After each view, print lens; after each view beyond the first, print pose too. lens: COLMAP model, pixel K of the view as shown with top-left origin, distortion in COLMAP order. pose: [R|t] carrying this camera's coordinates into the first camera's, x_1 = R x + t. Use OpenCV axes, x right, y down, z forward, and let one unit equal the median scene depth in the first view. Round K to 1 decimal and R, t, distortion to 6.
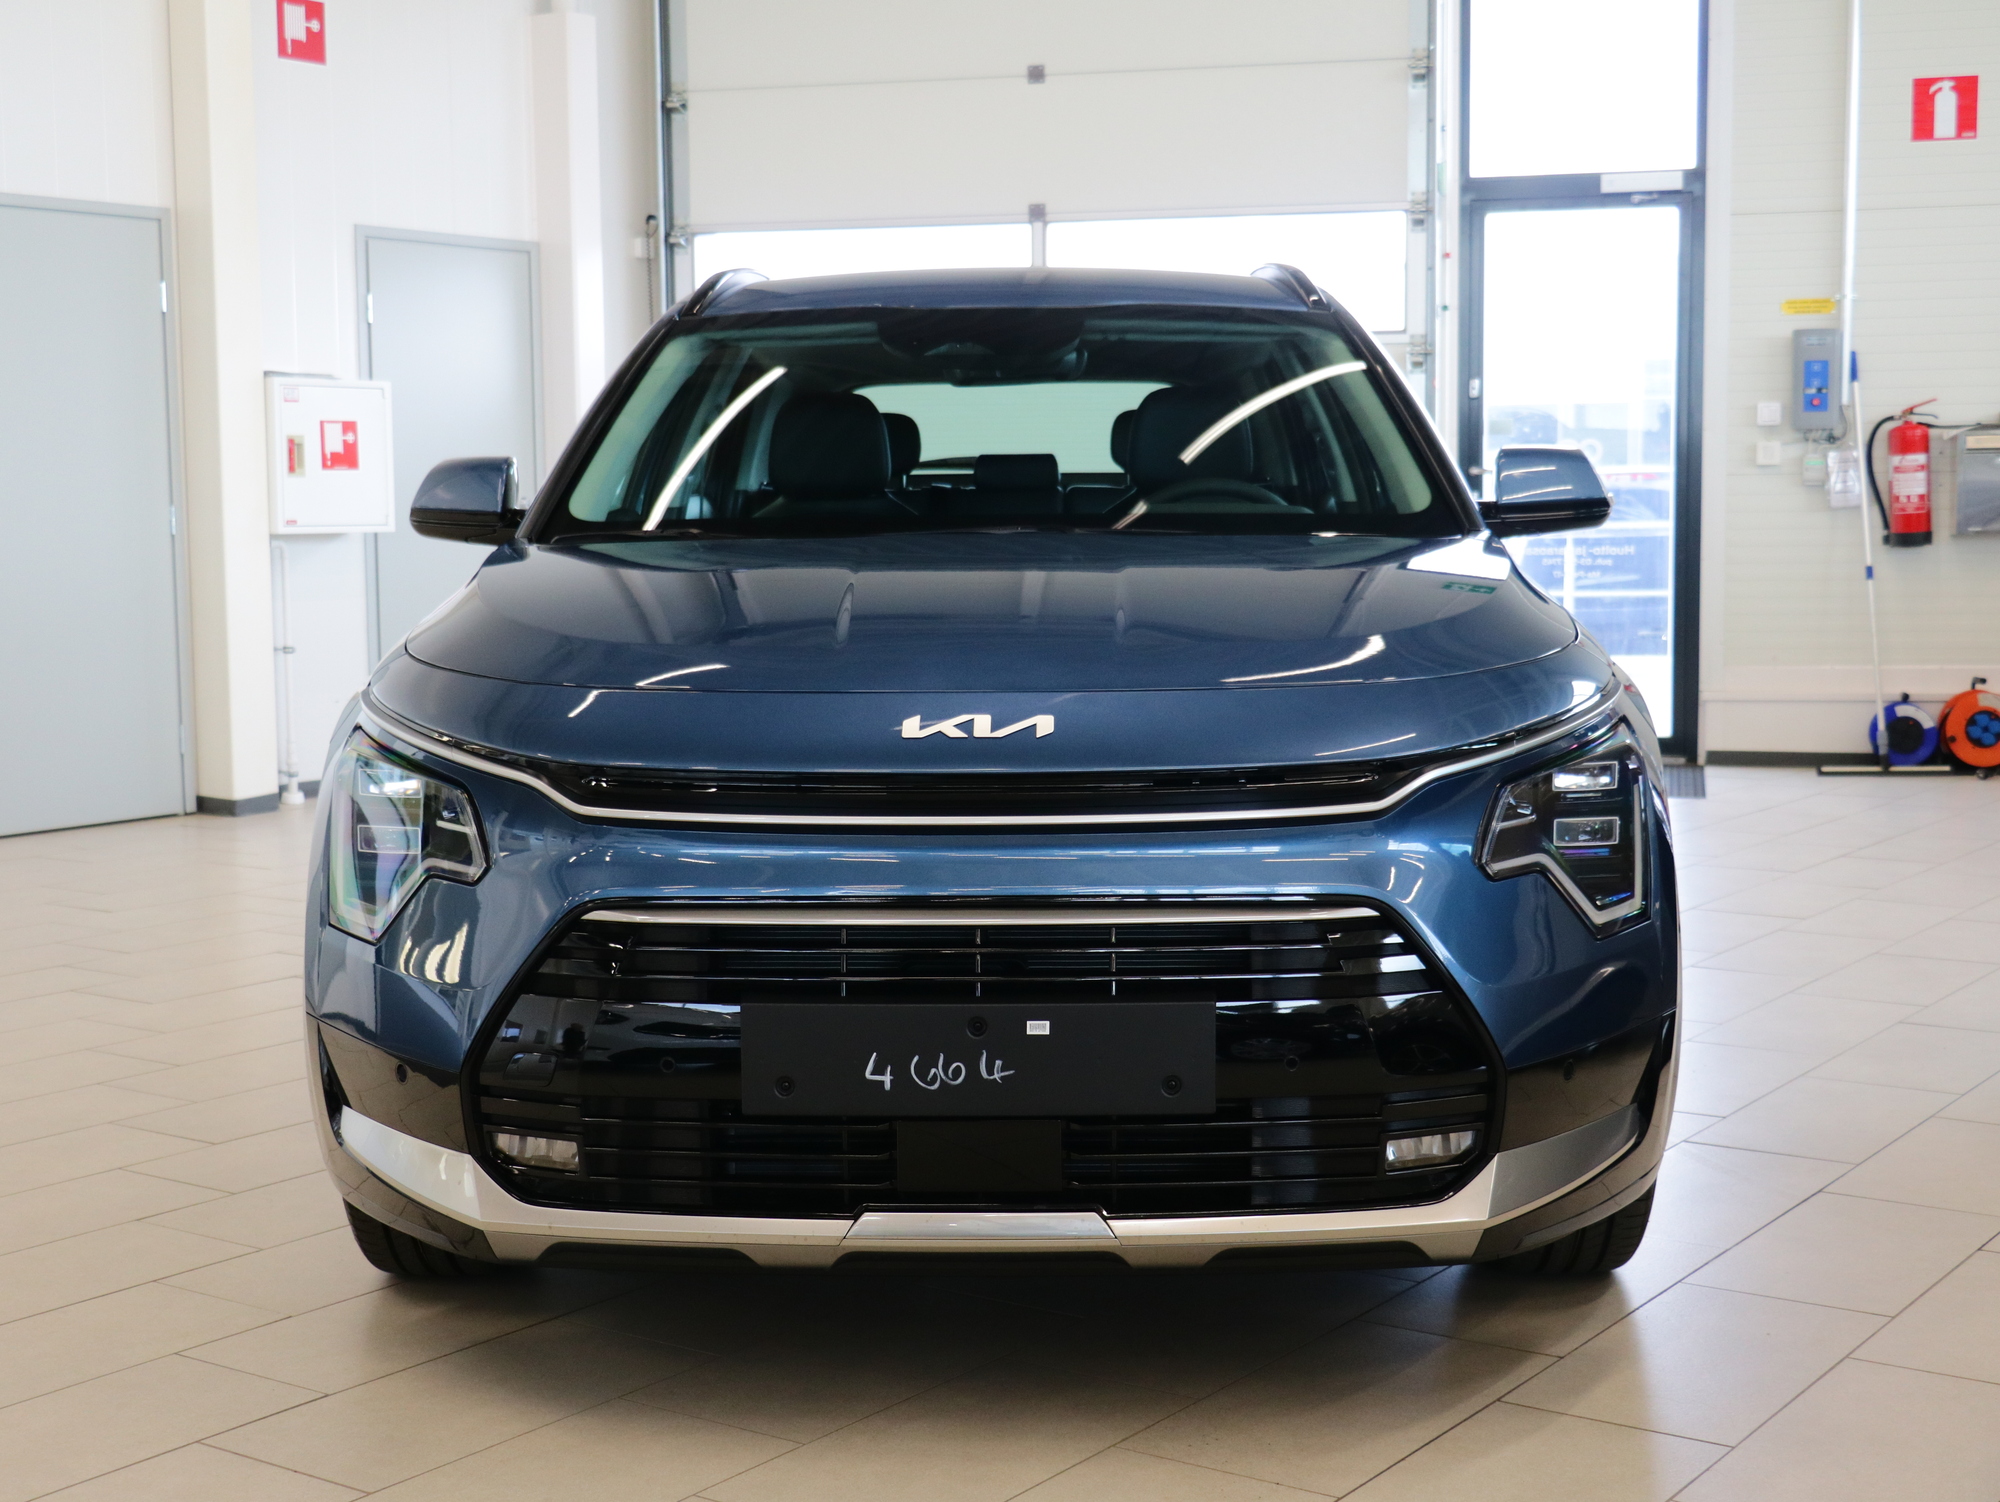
lens RADIAL K [[2563.1, 0, 998.7], [0, 2563.1, 749.8], [0, 0, 1]] dist [-0.006108, 0.000000]
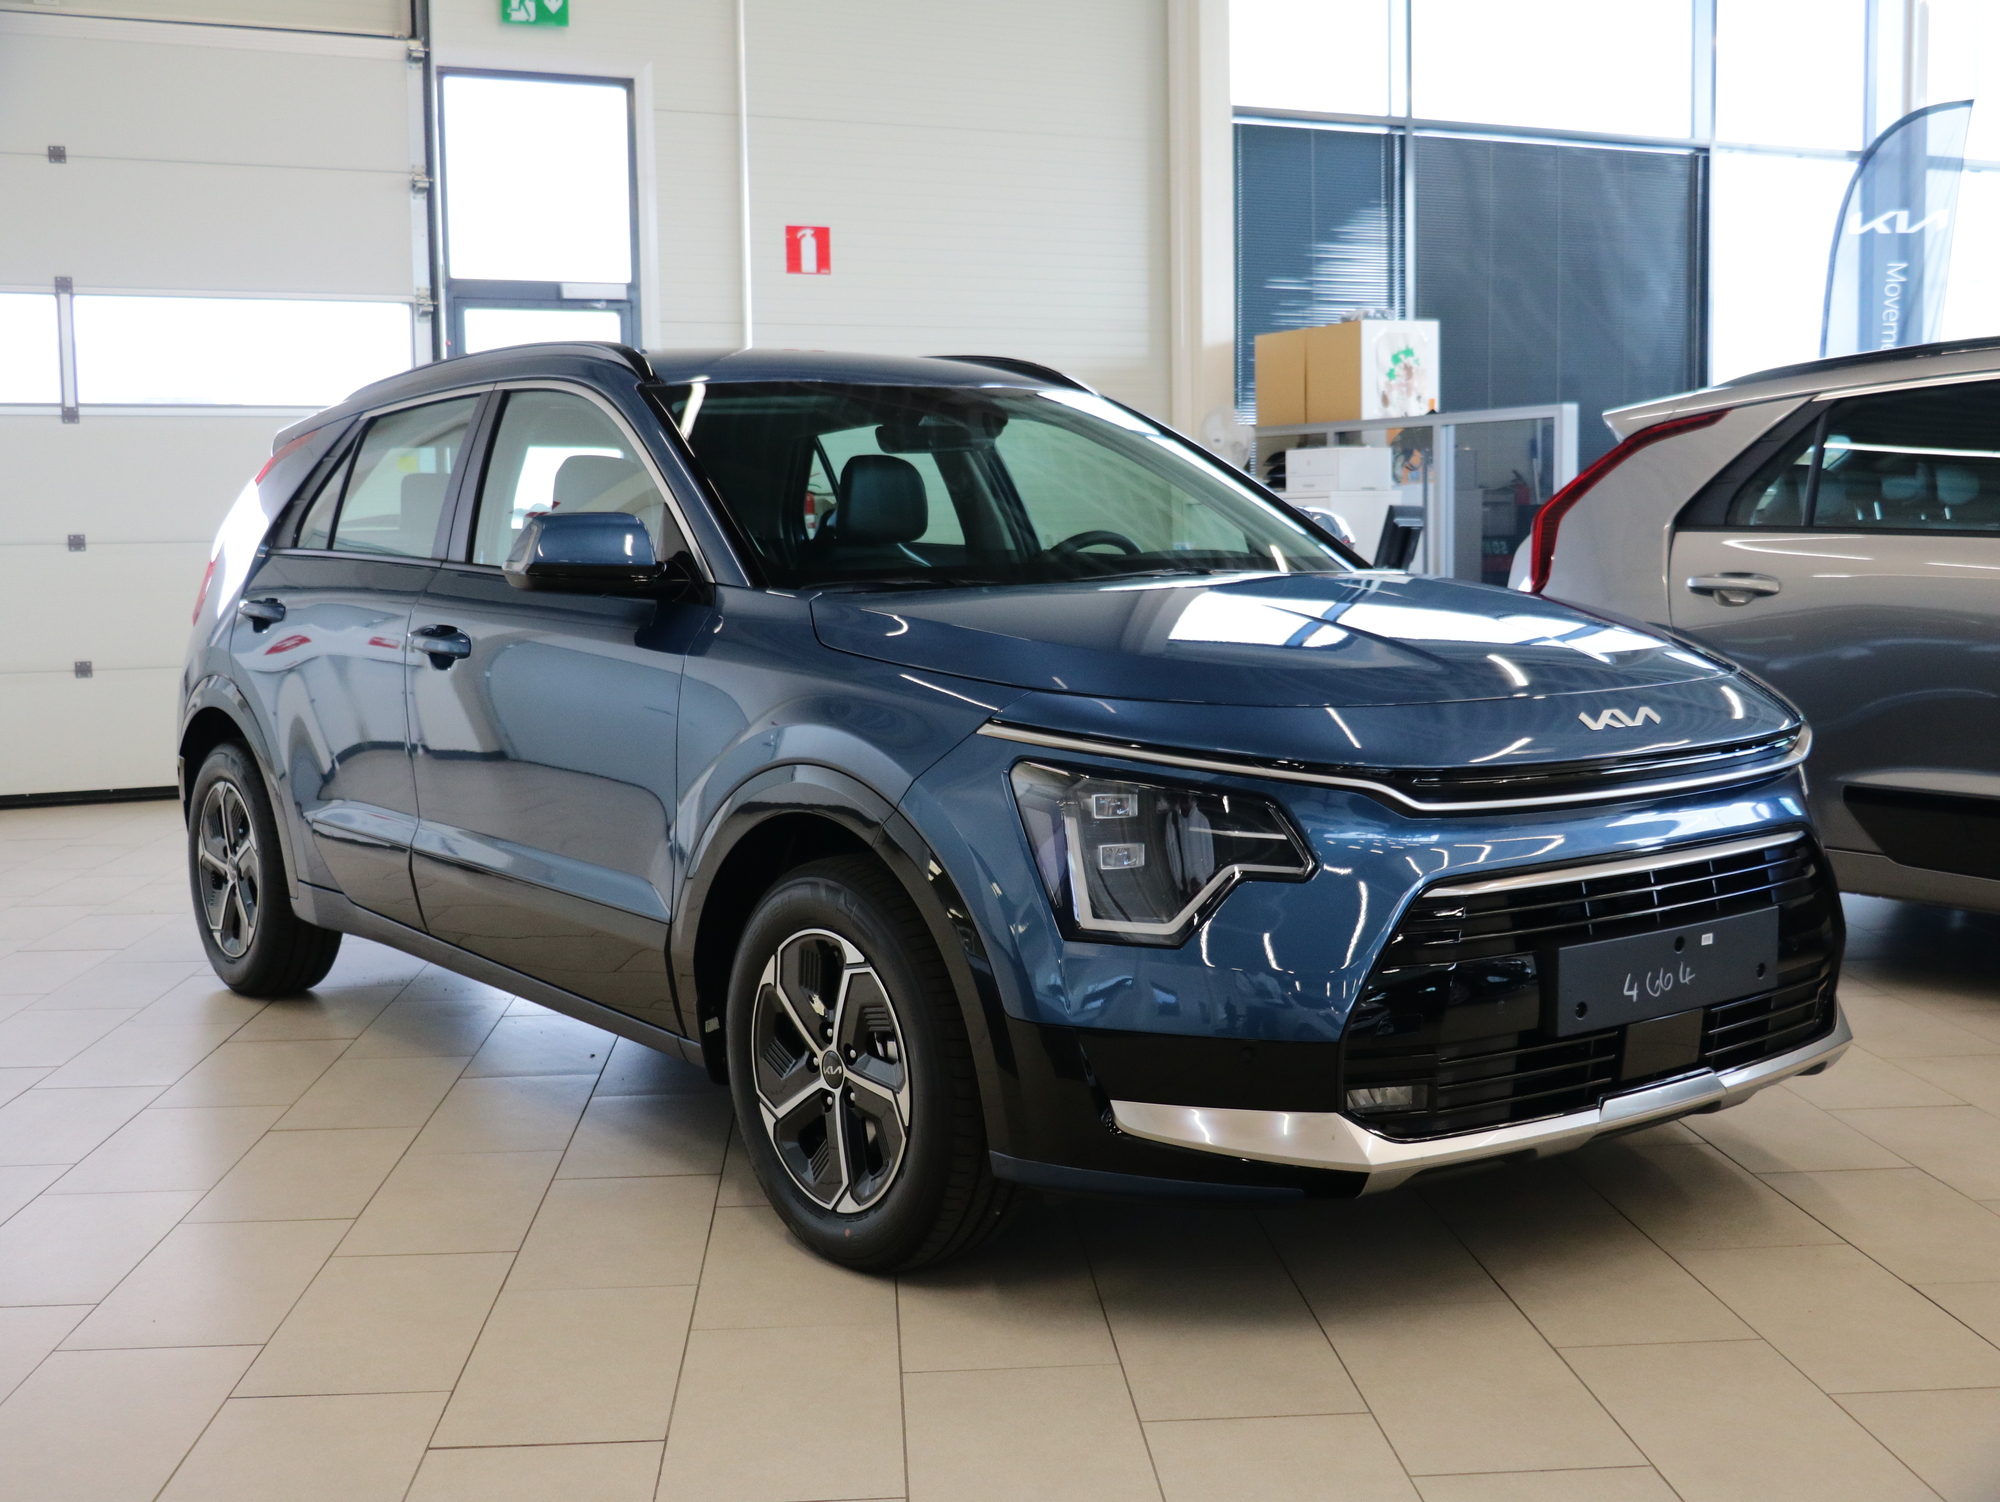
lens RADIAL K [[2132.9, 0, 999.7], [0, 2132.9, 748.0], [0, 0, 1]] dist [-0.021130, 0.000000]
pose [[0.799692, -0.062562, 0.597142, -0.217865], [0.066127, 0.997683, 0.015969, -0.007735], [-0.596758, 0.026717, 0.801977, 0.076405]]
